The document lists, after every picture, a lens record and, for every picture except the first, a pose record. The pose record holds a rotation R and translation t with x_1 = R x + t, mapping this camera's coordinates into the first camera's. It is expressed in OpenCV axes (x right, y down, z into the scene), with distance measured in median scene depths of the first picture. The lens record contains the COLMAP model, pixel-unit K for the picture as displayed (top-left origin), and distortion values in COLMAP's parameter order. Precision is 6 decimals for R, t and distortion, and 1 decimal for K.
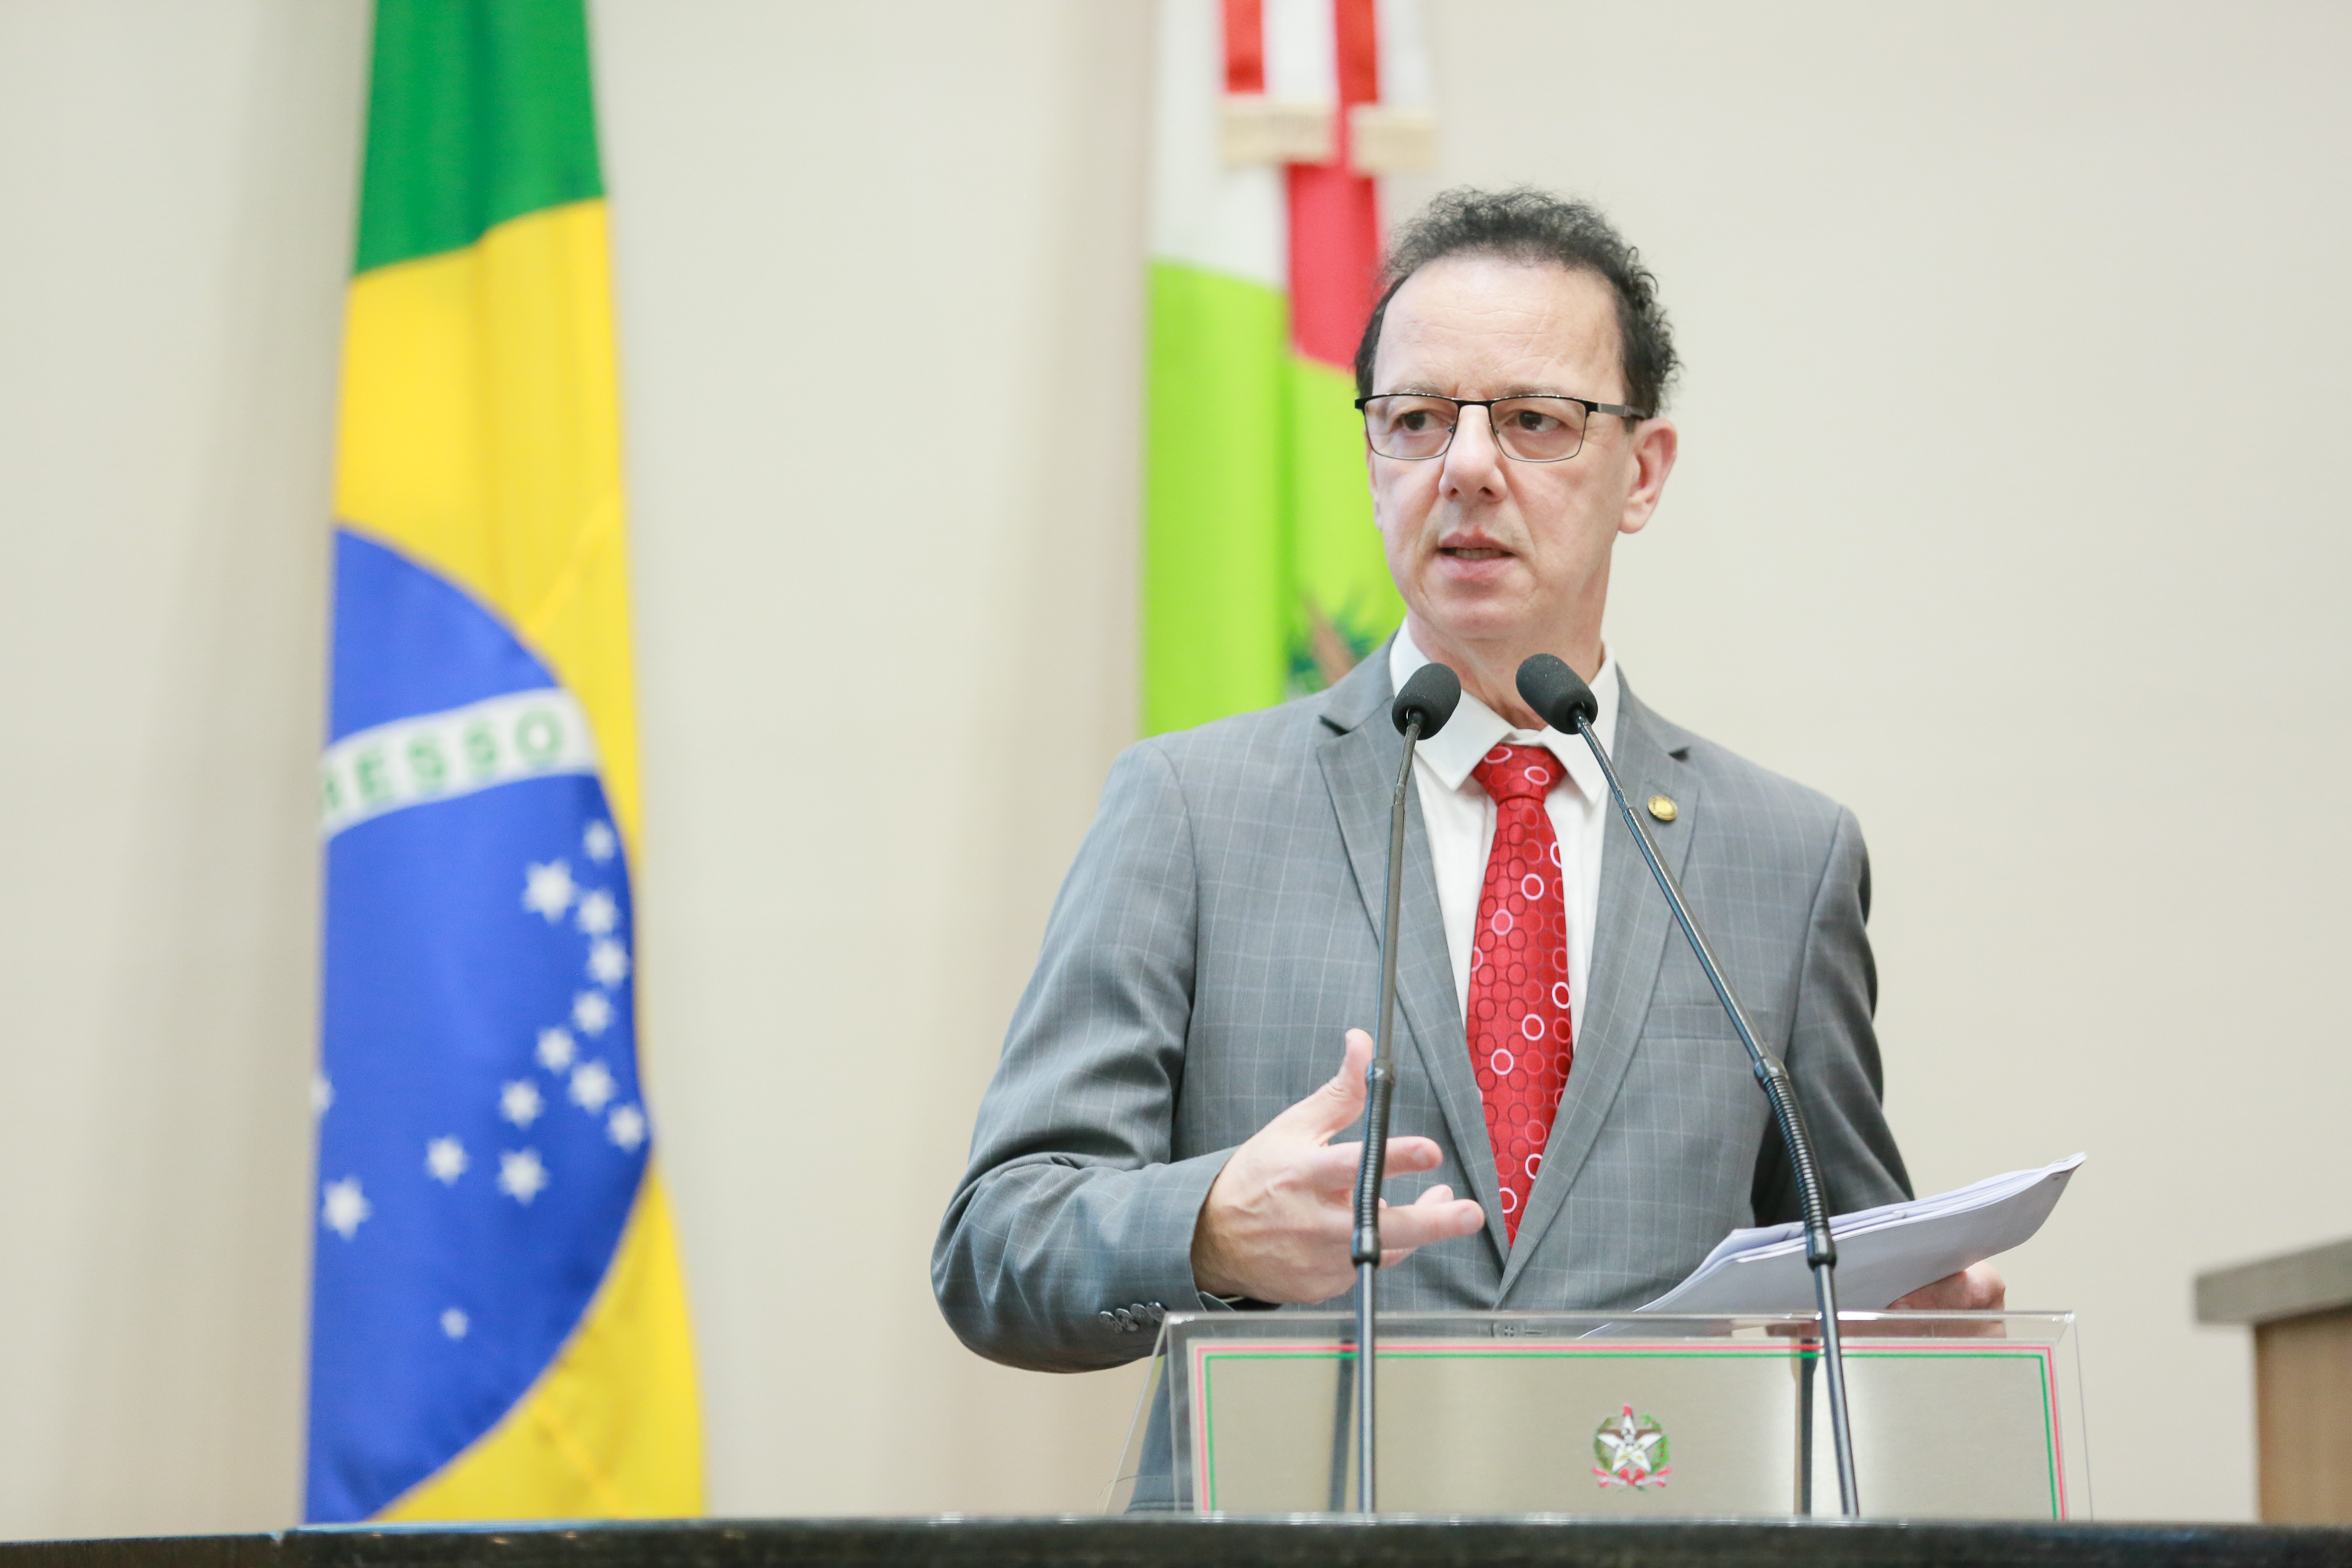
lens RADIAL K [[11685.5, 0, 1179.7], [0, 11685.5, 787.5], [0, 0, 1]] dist [0.423412, 0.000000]
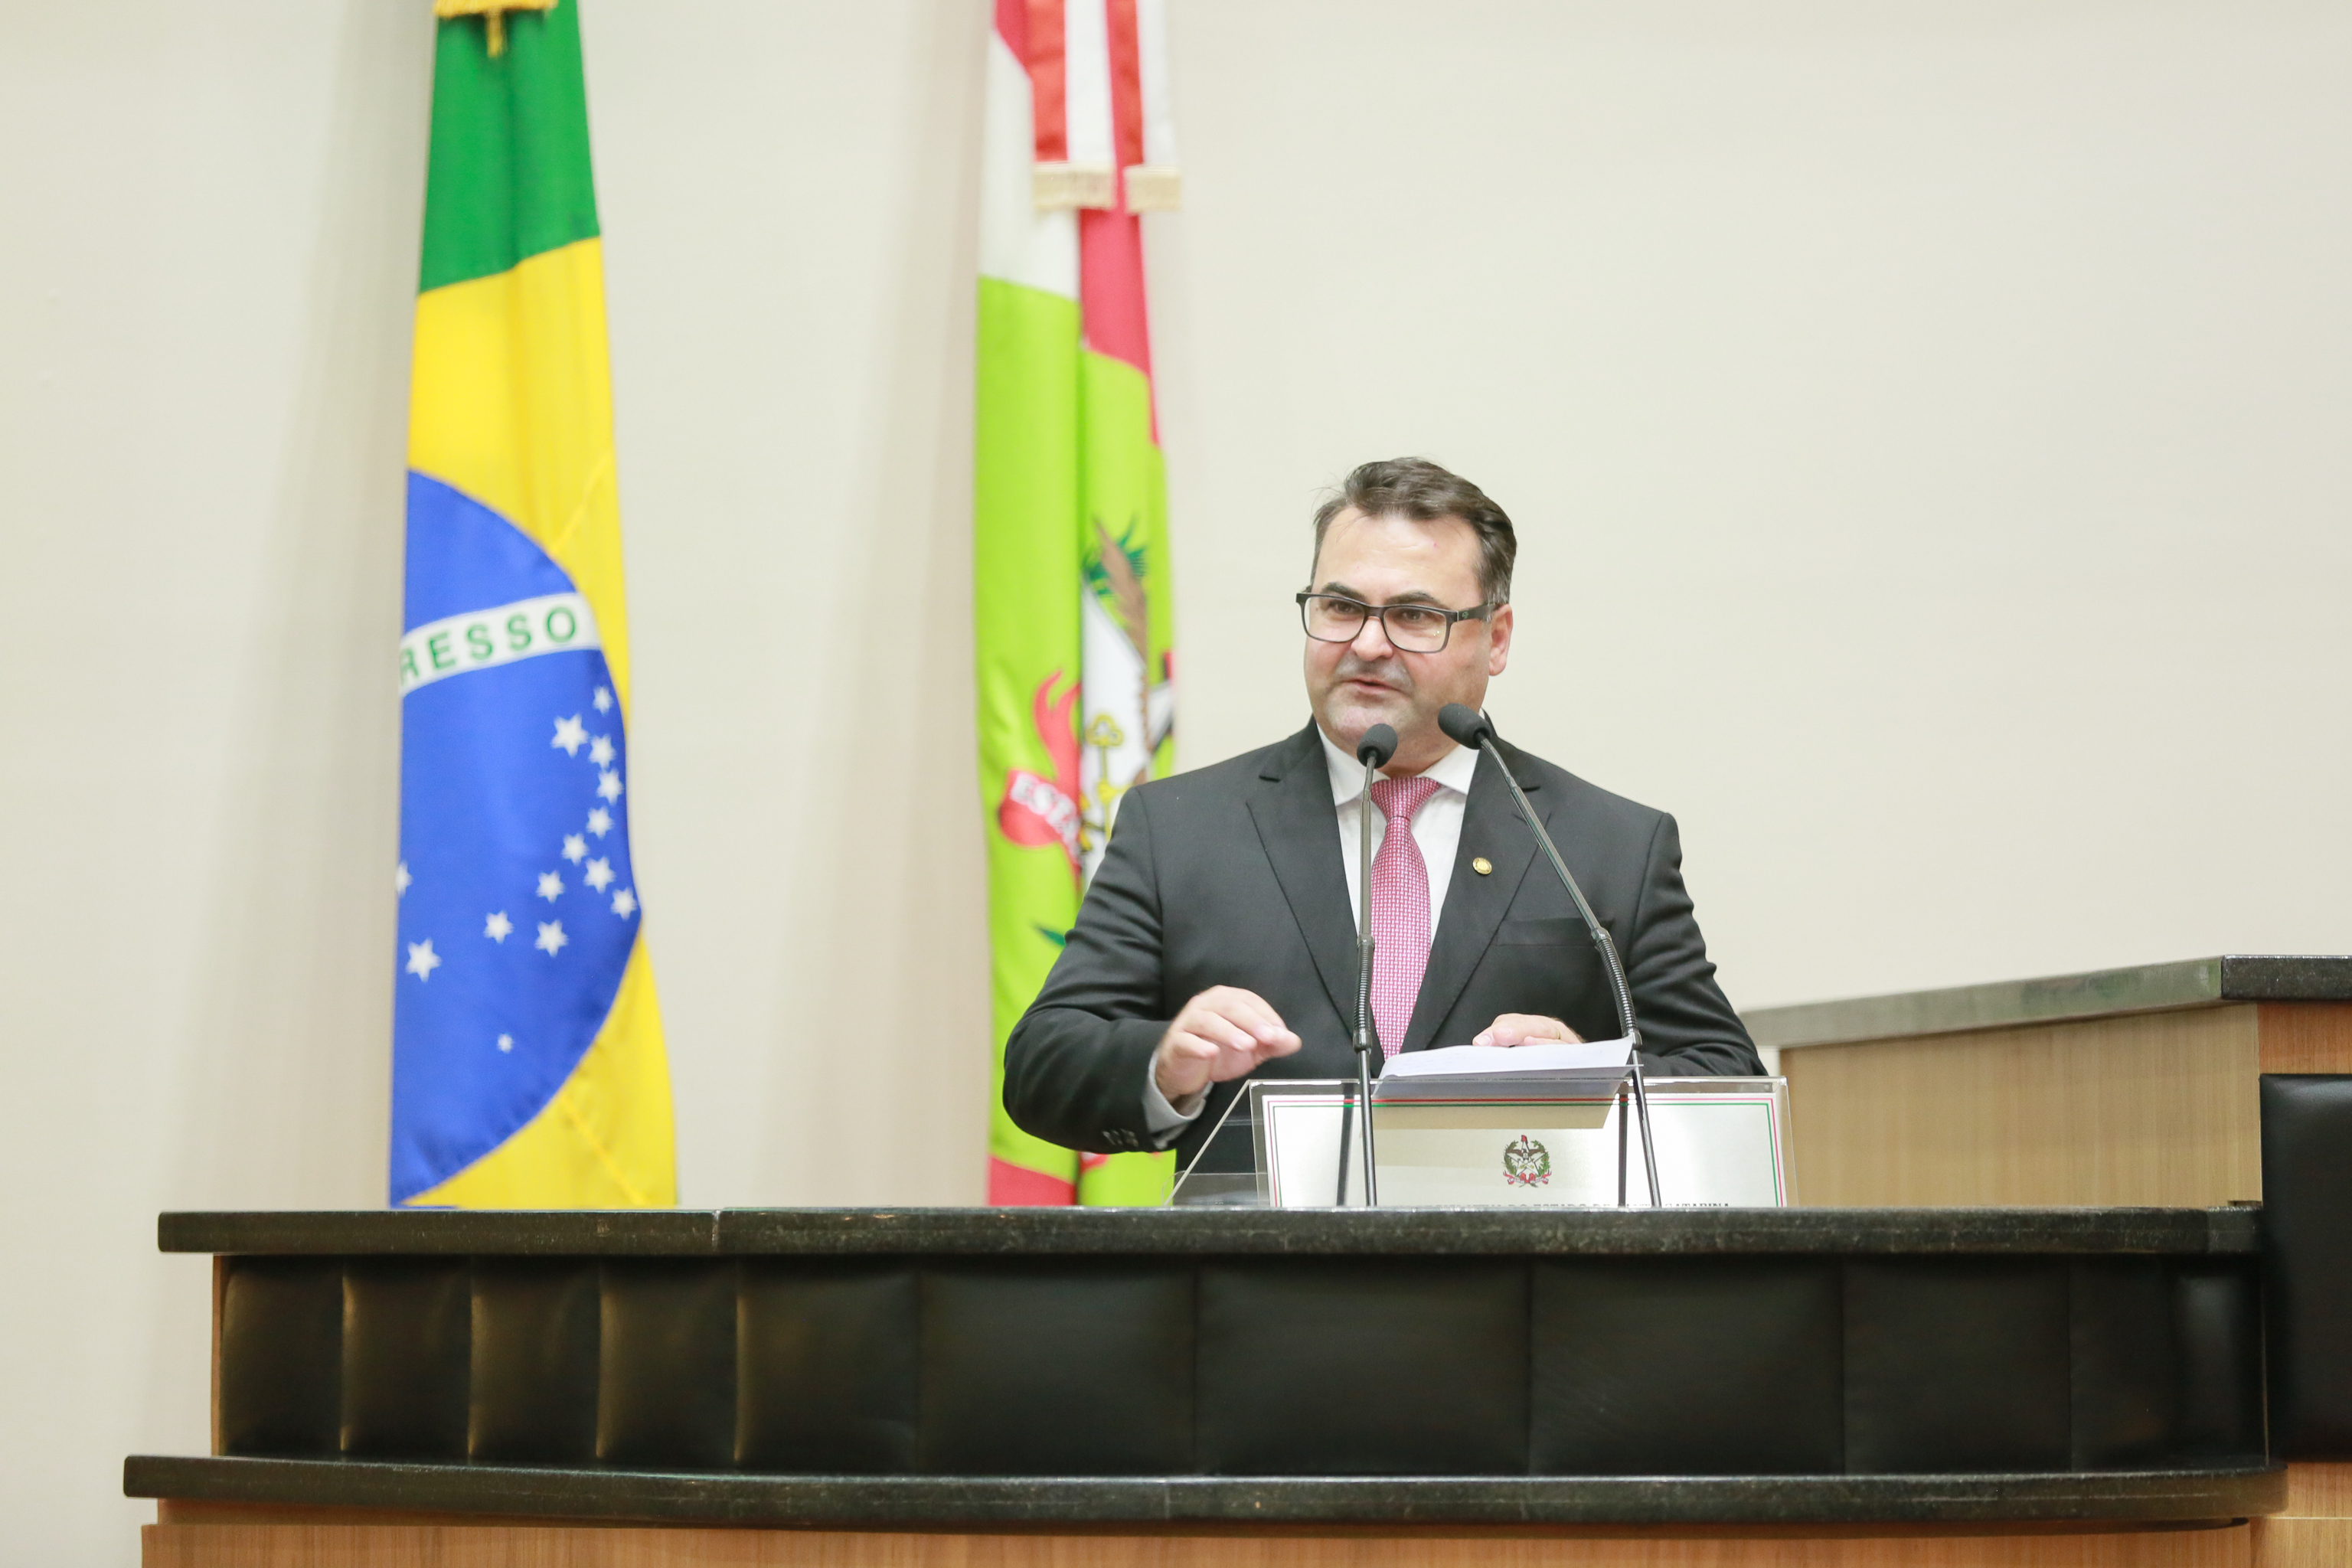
lens RADIAL K [[12639.5, 0, 1175.6], [0, 12639.5, 782.7], [0, 0, 1]] dist [0.180761, 0.000000]
pose [[0.996489, 0.003716, 0.083644, -0.107987], [-0.006840, 0.999288, 0.037092, -0.042123], [-0.083447, -0.037534, 0.995805, -0.514999]]
